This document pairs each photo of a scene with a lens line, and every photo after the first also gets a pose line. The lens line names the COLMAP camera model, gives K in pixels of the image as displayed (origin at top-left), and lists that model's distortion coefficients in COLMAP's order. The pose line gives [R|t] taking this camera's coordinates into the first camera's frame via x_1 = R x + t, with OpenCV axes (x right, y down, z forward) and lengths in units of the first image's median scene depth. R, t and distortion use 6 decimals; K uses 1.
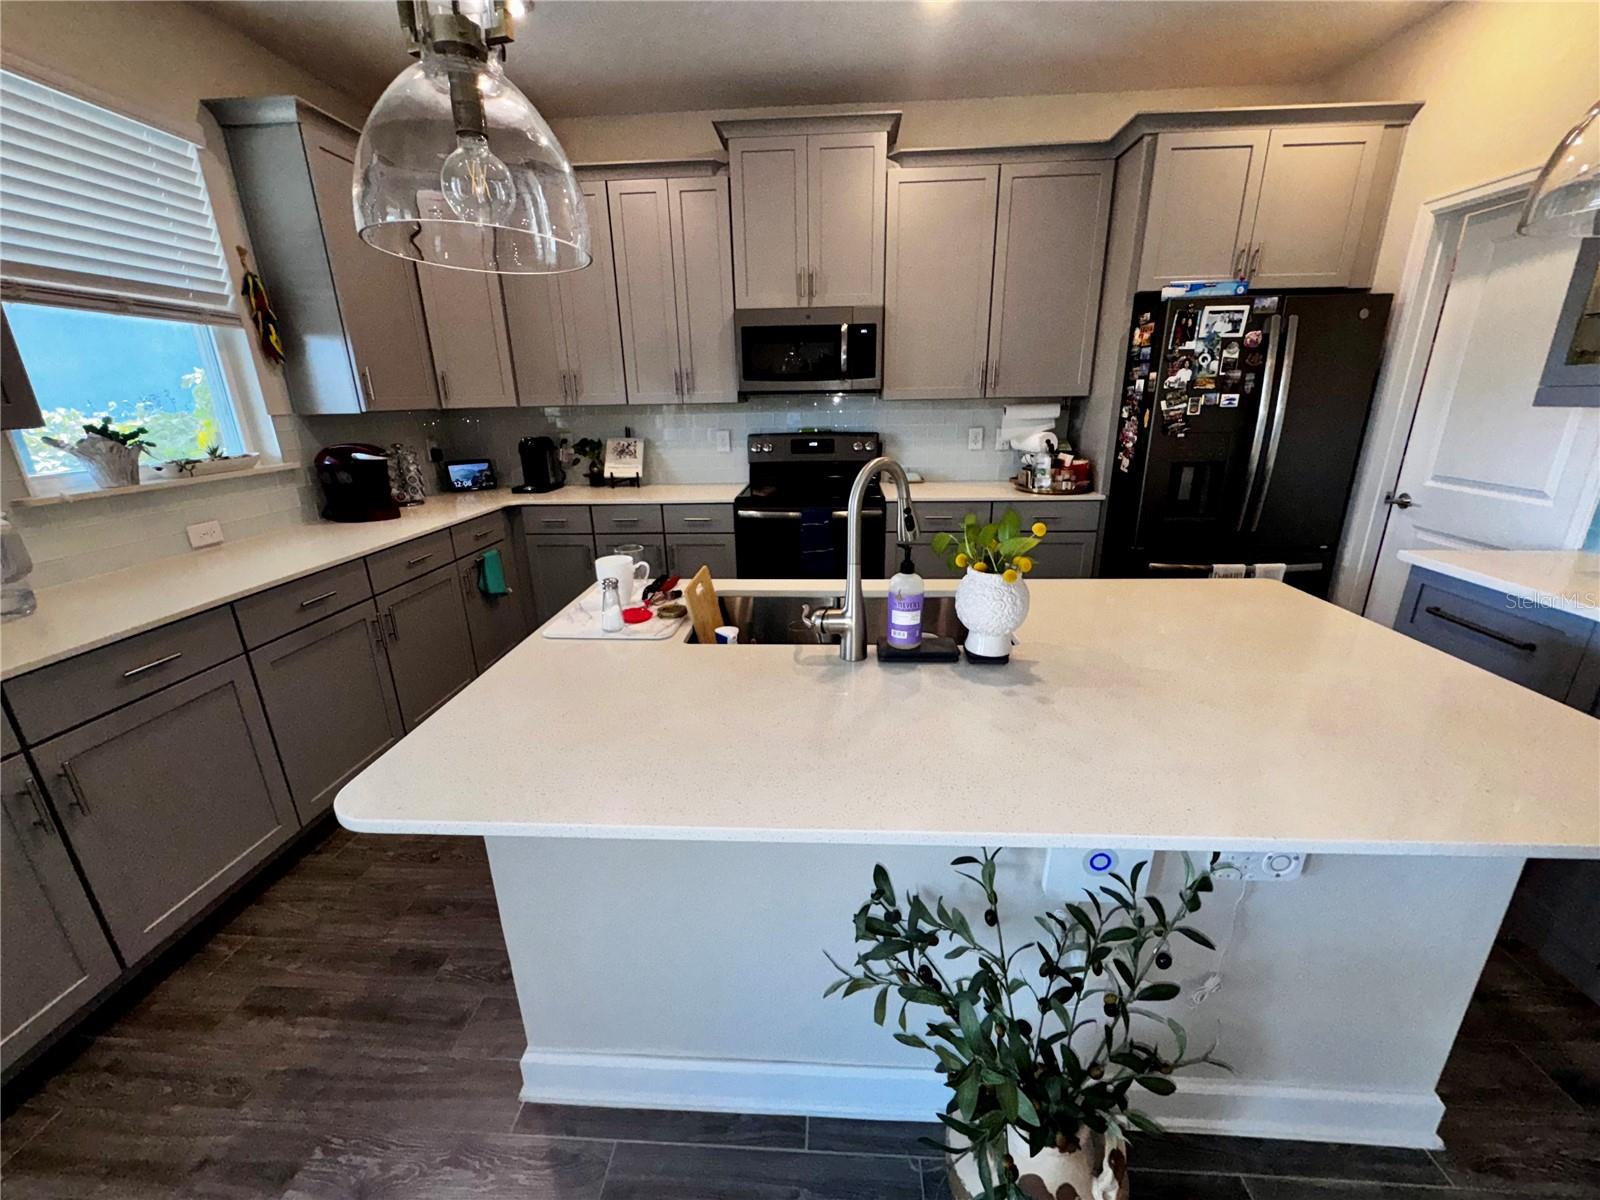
lens RADIAL K [[639.3, 0, 800.3], [0, 639.3, 600.2], [0, 0, 1]] dist [-0.001707, -0.000196]
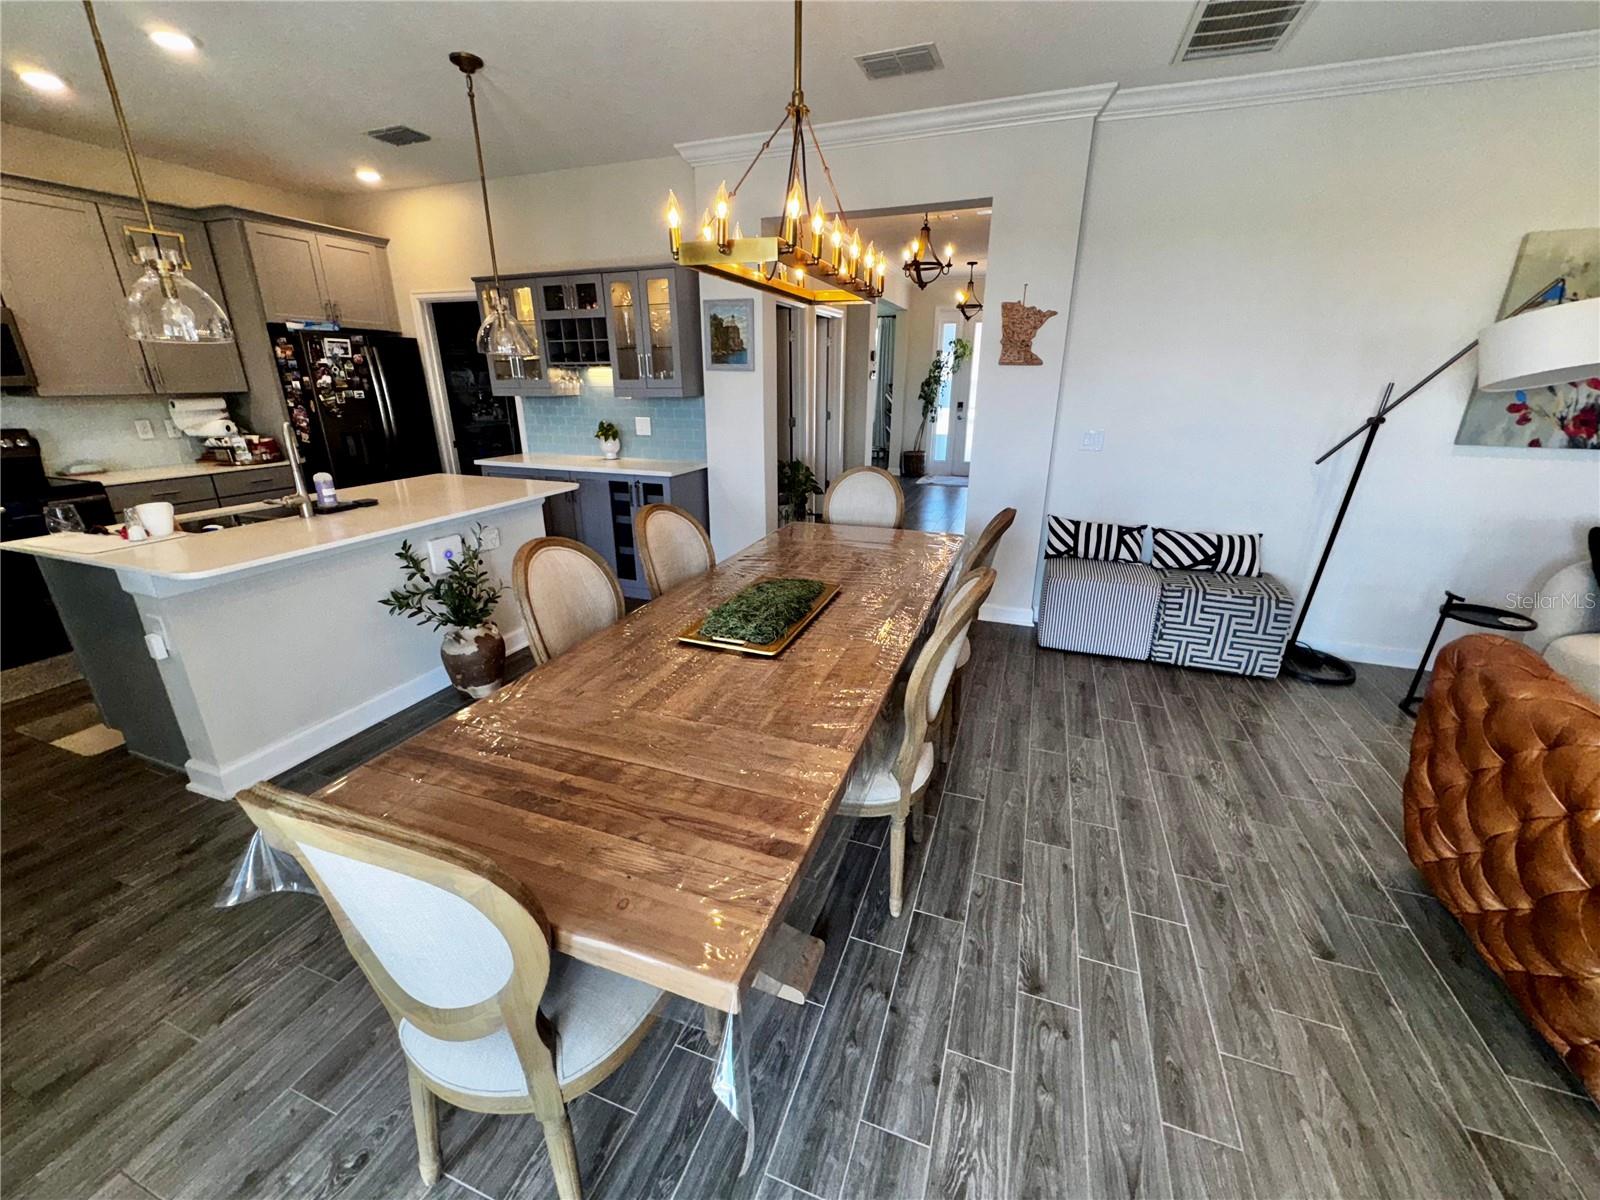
lens RADIAL K [[639.3, 0, 805.3], [0, 639.3, 600.0], [0, 0, 1]] dist [-0.001707, -0.000196]
pose [[0.287377, -0.298013, 0.910276, -0.642227], [0.291554, 0.932483, 0.213239, 0.167246], [-0.912365, 0.204115, 0.354861, -0.530123]]
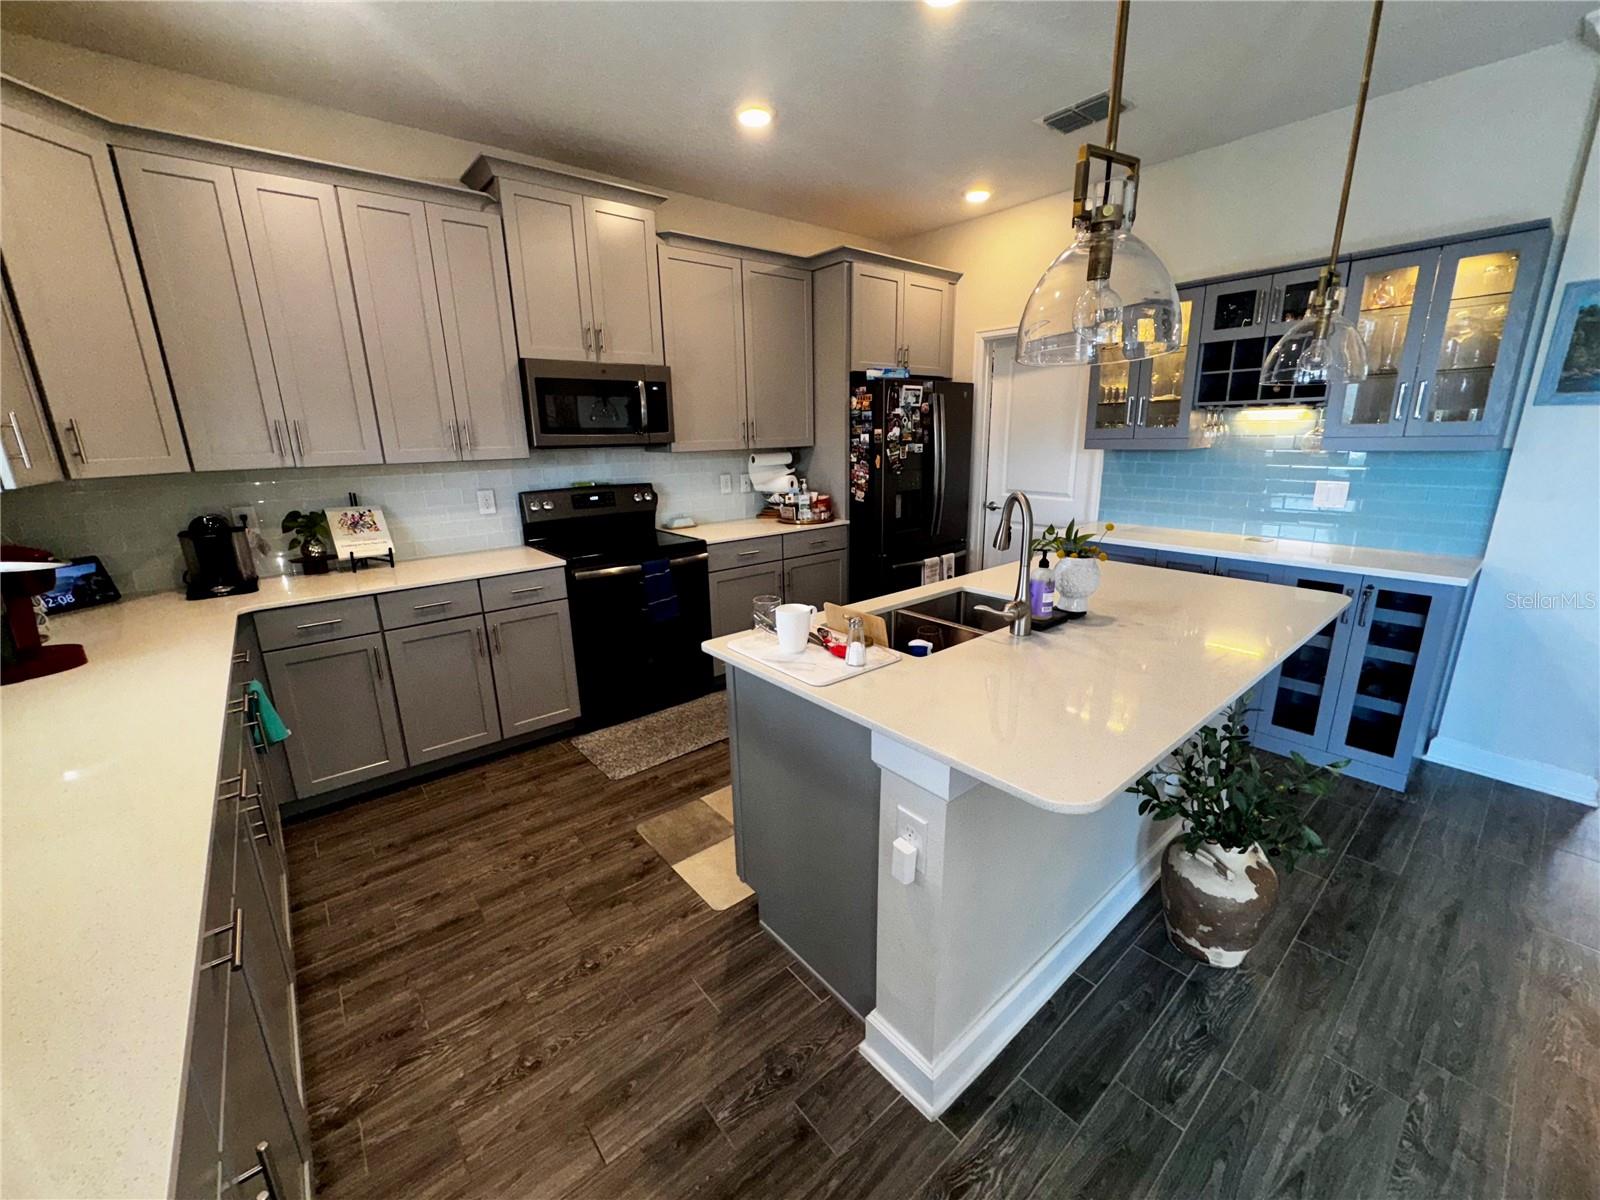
lens RADIAL K [[639.3, 0, 798.6], [0, 639.3, 600.7], [0, 0, 1]] dist [-0.001707, -0.000196]
pose [[0.726934, -0.172899, 0.664585, -0.523554], [0.218618, 0.975700, 0.014711, -0.047747], [-0.650979, 0.134596, 0.747068, 0.116745]]
